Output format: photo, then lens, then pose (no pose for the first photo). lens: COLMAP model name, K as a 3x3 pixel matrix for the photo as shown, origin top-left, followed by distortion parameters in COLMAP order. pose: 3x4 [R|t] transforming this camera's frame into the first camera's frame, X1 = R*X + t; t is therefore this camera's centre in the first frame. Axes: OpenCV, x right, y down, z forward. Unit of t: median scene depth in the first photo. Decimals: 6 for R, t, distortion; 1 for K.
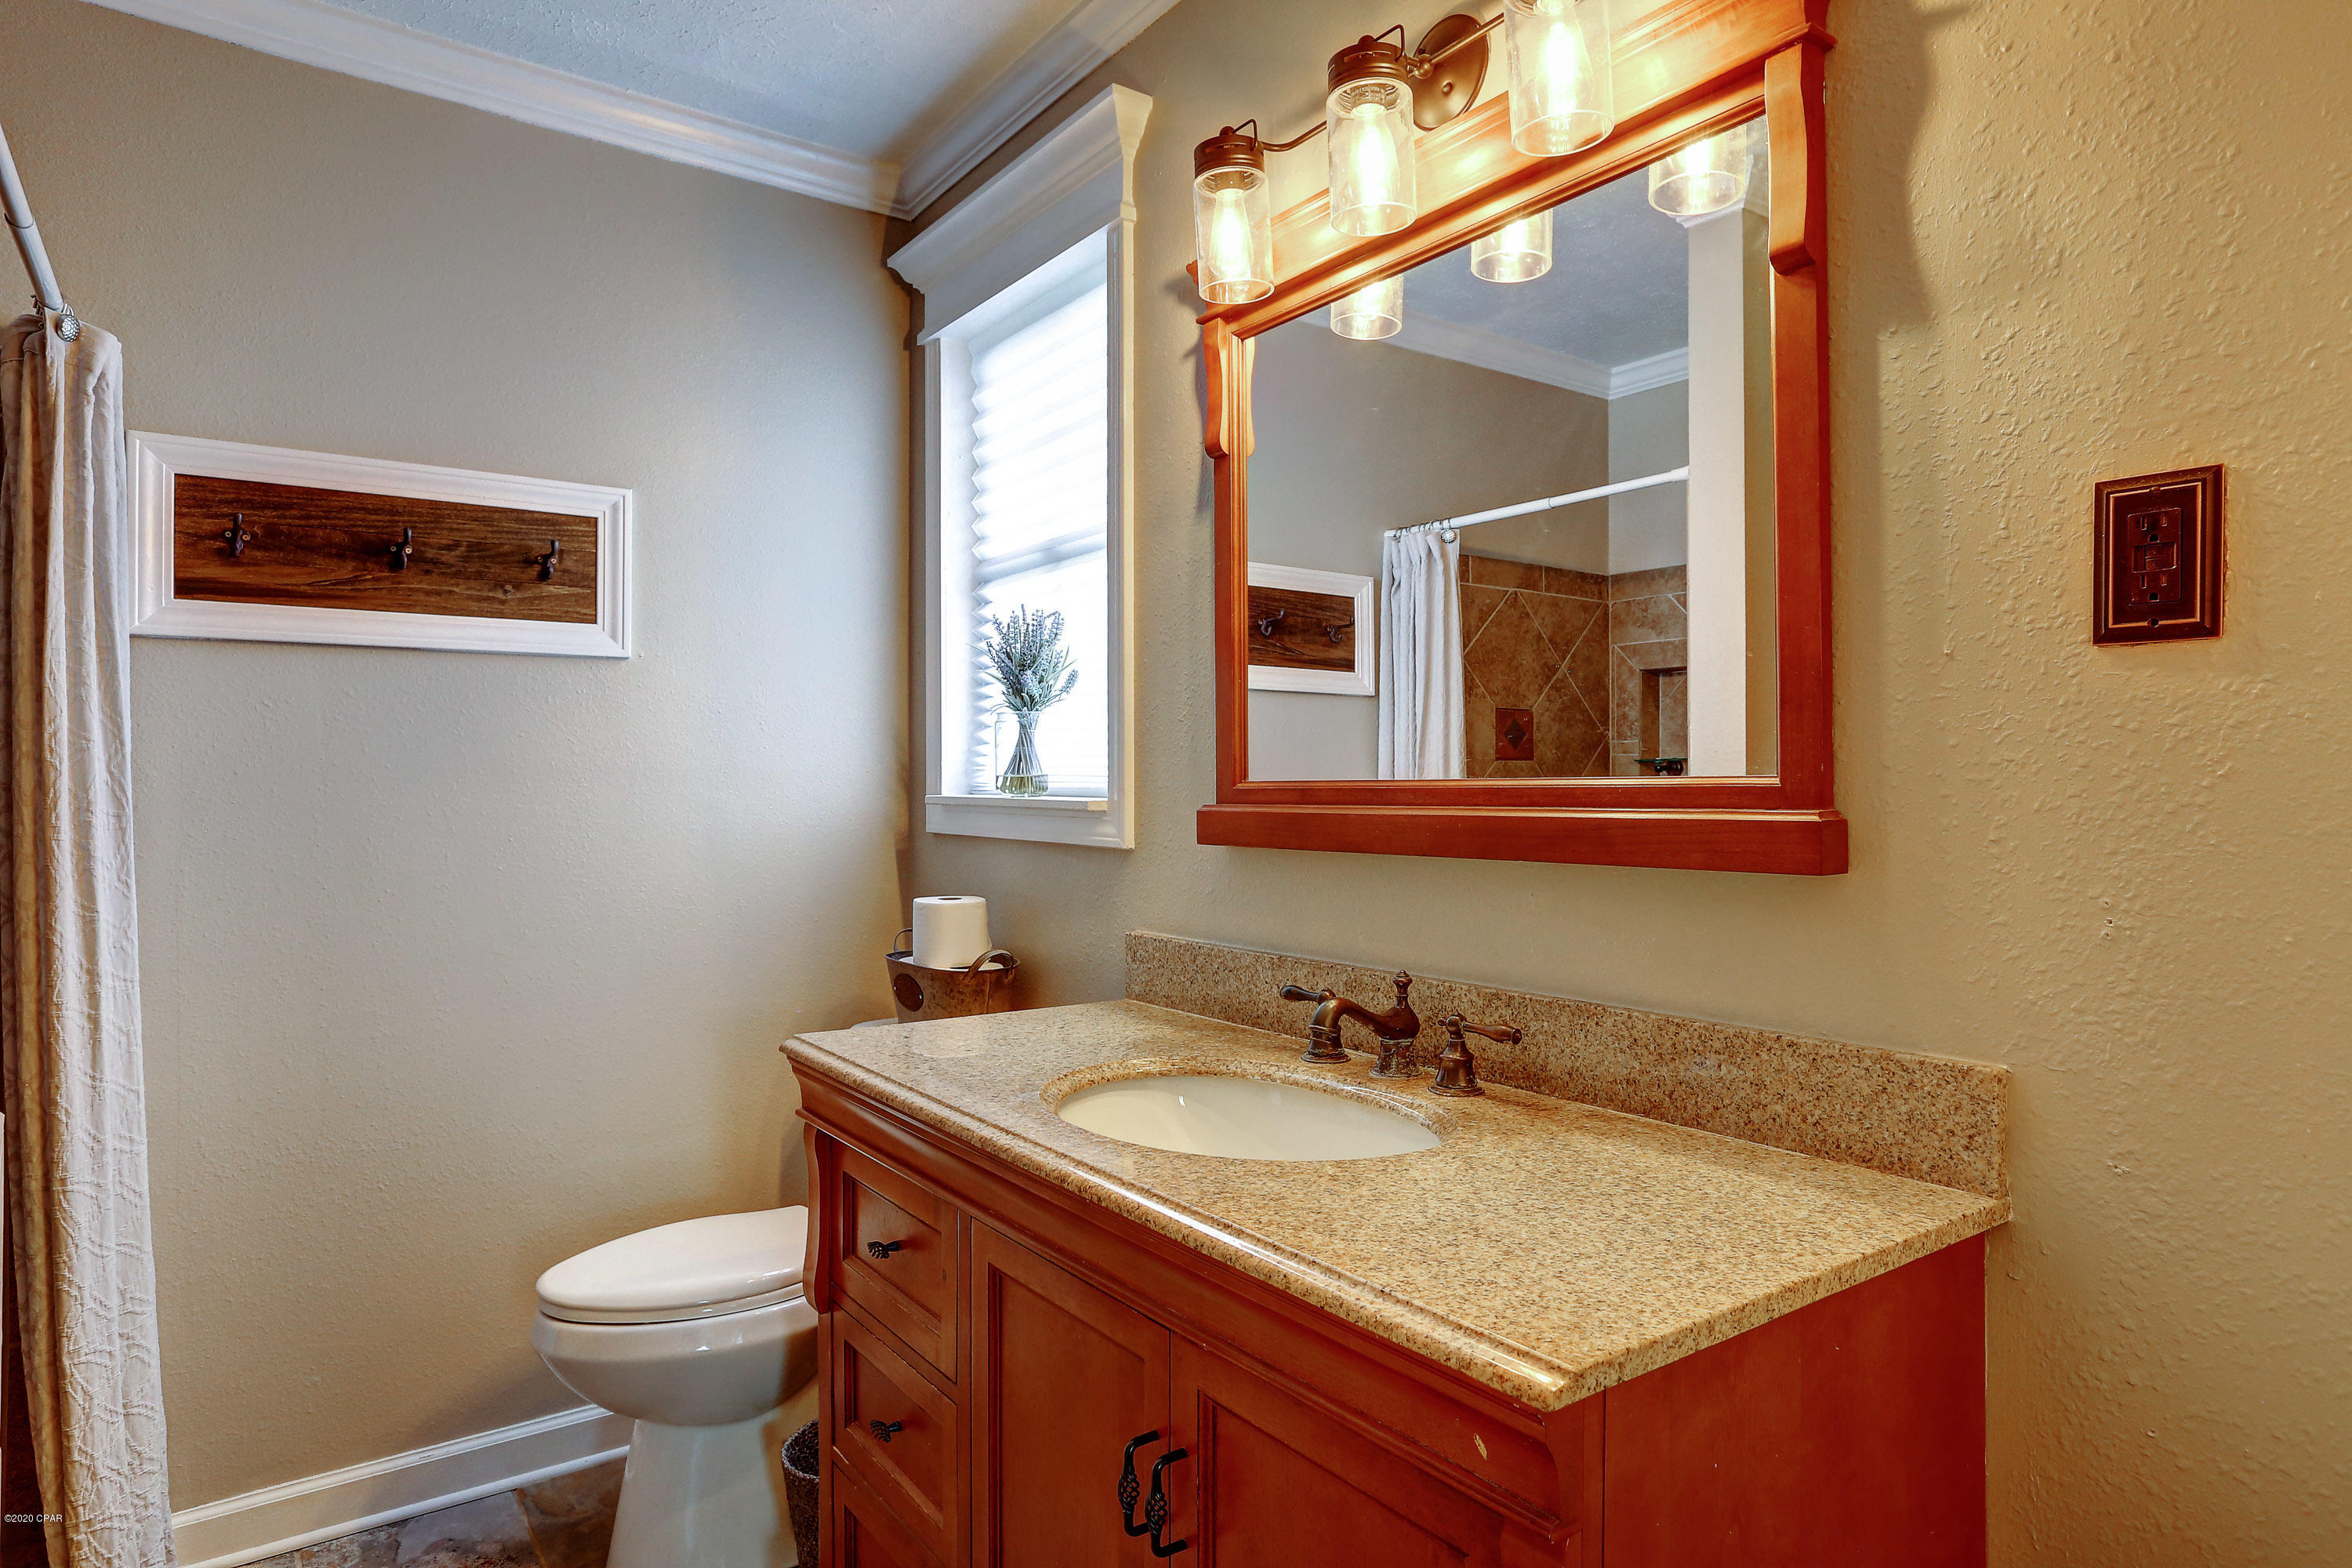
lens RADIAL K [[1372.3, 0, 1195.9], [0, 1372.3, 785.9], [0, 0, 1]] dist [-0.034114, 0.031886]
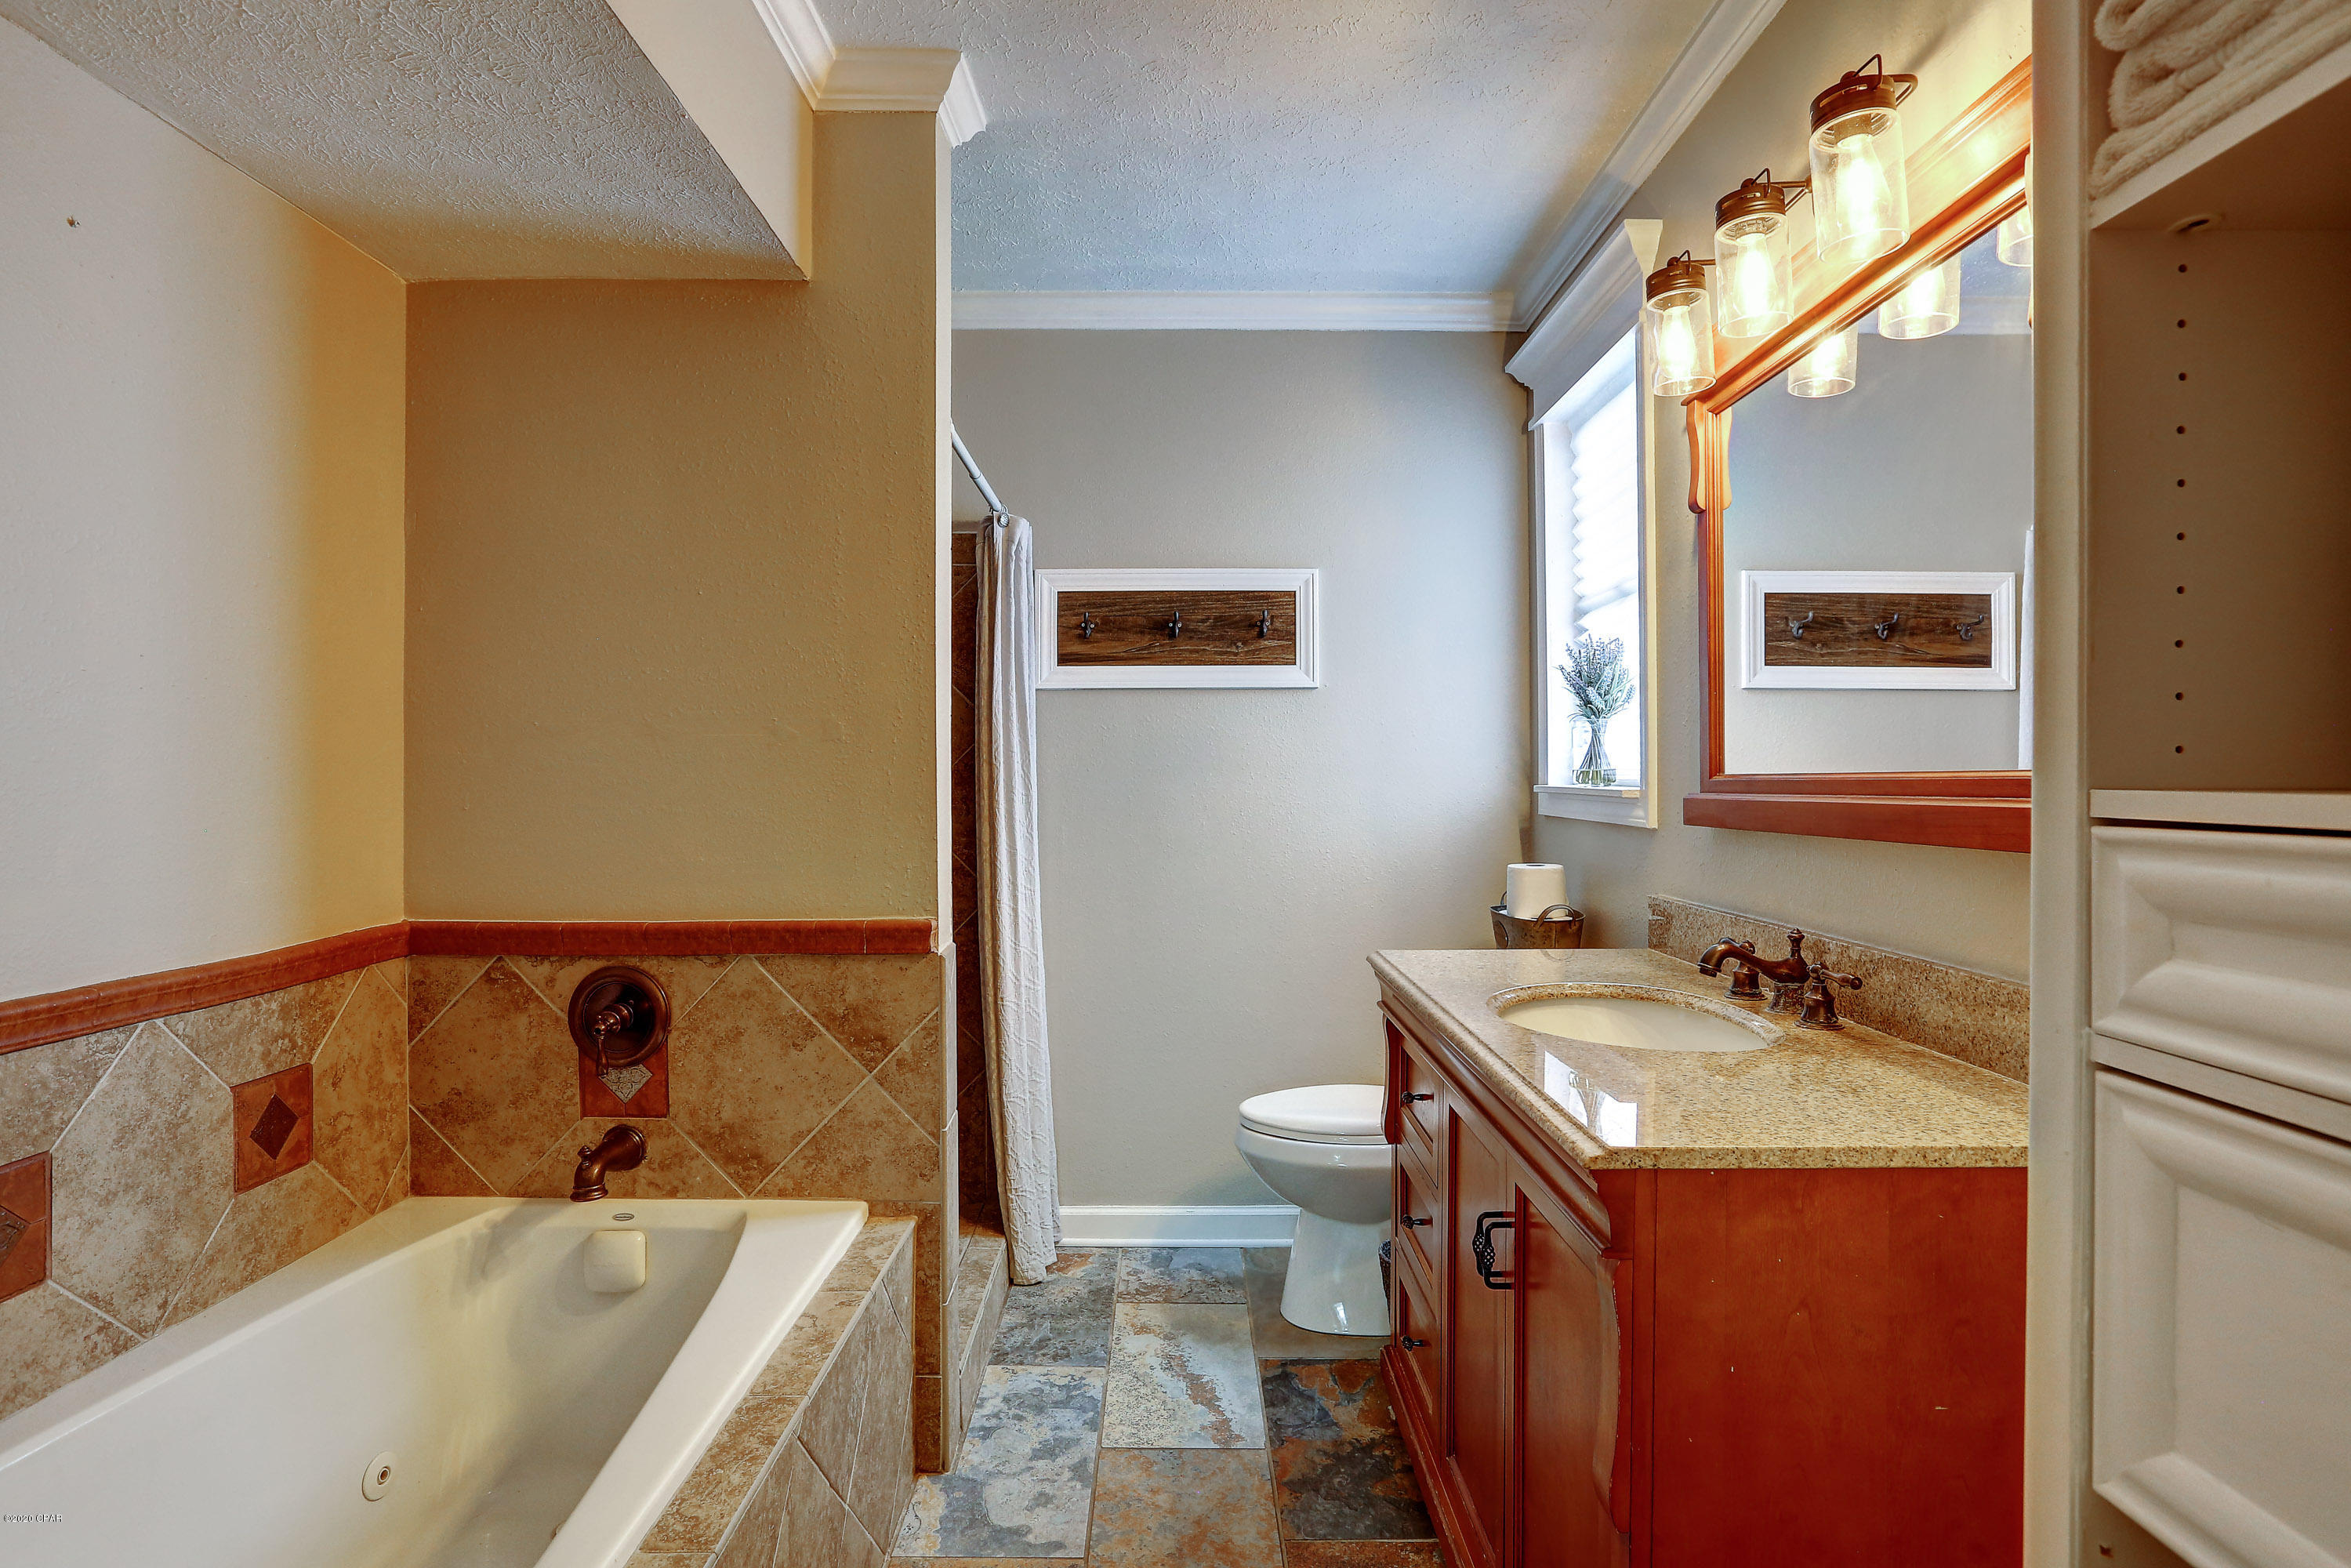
lens RADIAL K [[1234.4, 0, 1179.3], [0, 1234.4, 797.5], [0, 0, 1]] dist [-0.045173, 0.026916]
pose [[0.818418, 0.009820, -0.574540, 0.247800], [-0.000488, 0.999865, 0.016394, -0.000511], [0.574623, -0.013137, 0.818313, -0.161305]]
